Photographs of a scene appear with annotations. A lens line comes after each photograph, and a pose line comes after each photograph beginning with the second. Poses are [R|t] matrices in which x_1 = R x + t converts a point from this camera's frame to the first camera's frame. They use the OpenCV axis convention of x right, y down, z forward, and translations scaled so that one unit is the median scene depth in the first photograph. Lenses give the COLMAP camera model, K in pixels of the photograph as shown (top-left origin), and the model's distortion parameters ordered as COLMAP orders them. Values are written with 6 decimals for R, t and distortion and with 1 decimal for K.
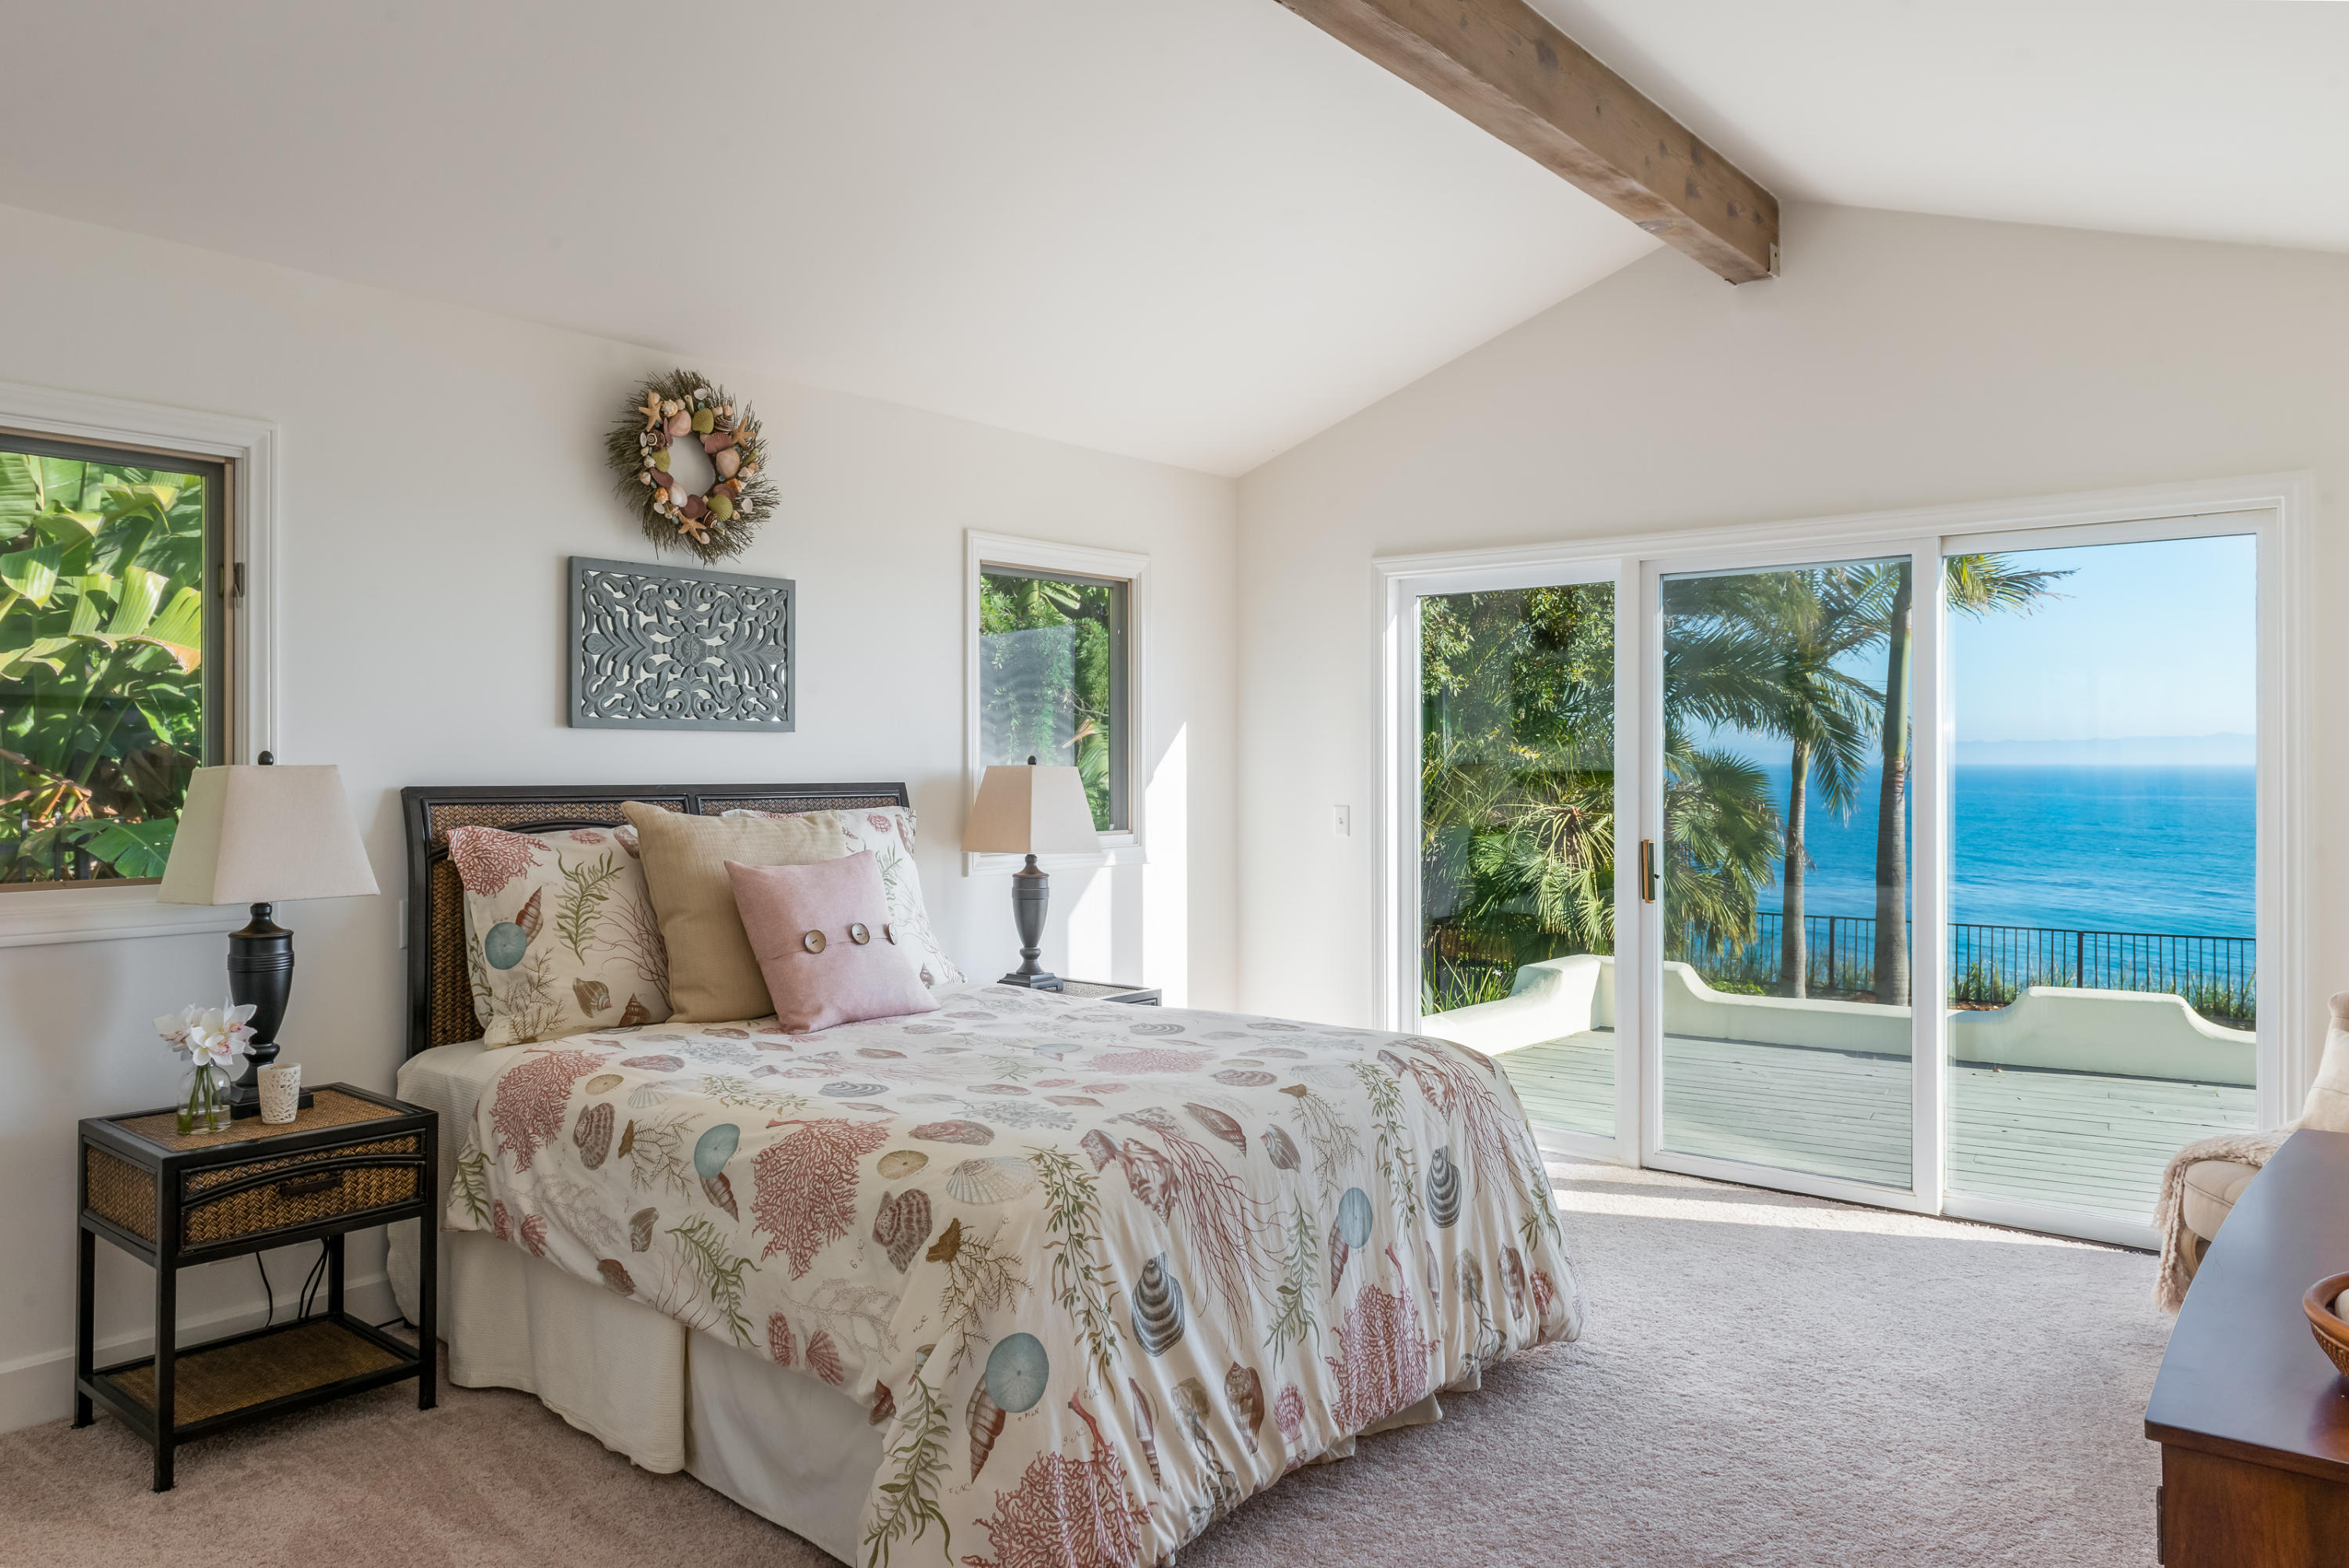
lens RADIAL K [[1595.5, 0, 1164.3], [0, 1595.5, 777.9], [0, 0, 1]] dist [-0.001242, 0.000360]
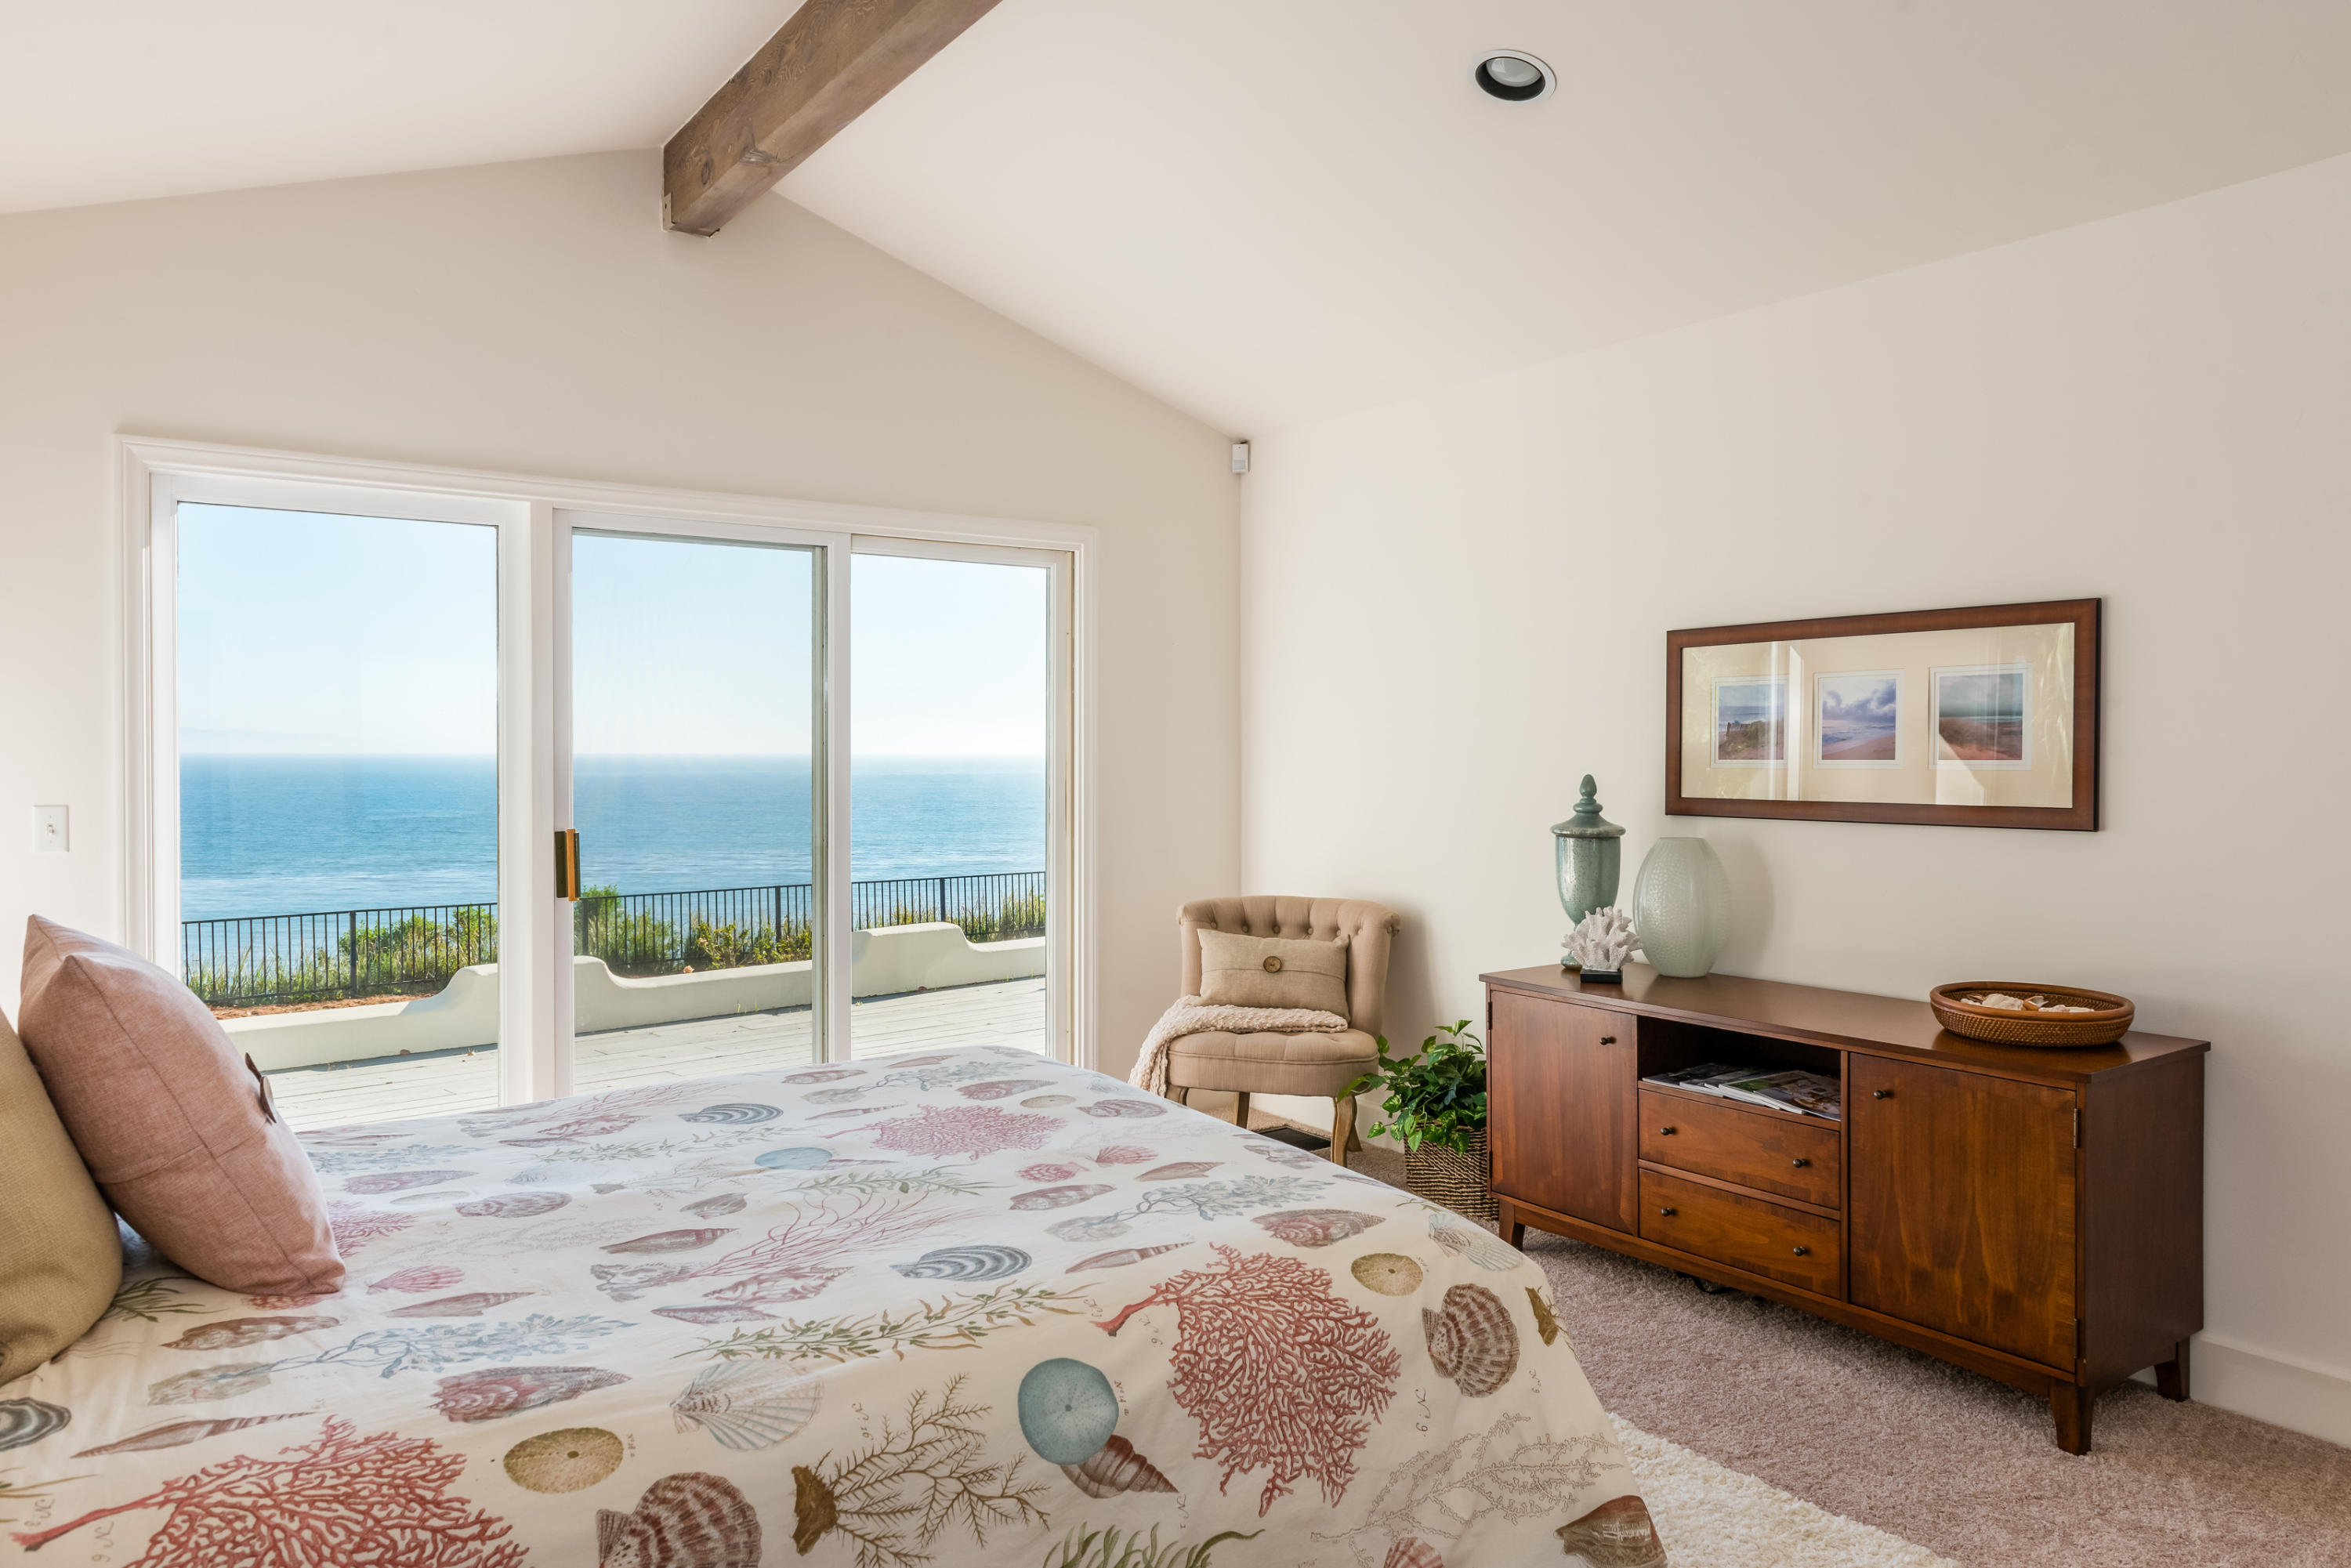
lens RADIAL K [[1596.9, 0, 1166.3], [0, 1596.9, 772.0], [0, 0, 1]] dist [-0.001242, 0.000360]
pose [[0.268958, -0.012835, 0.963066, -0.789128], [0.009622, 0.999897, 0.010639, 0.001974], [-0.963104, 0.006406, 0.269054, 0.789165]]
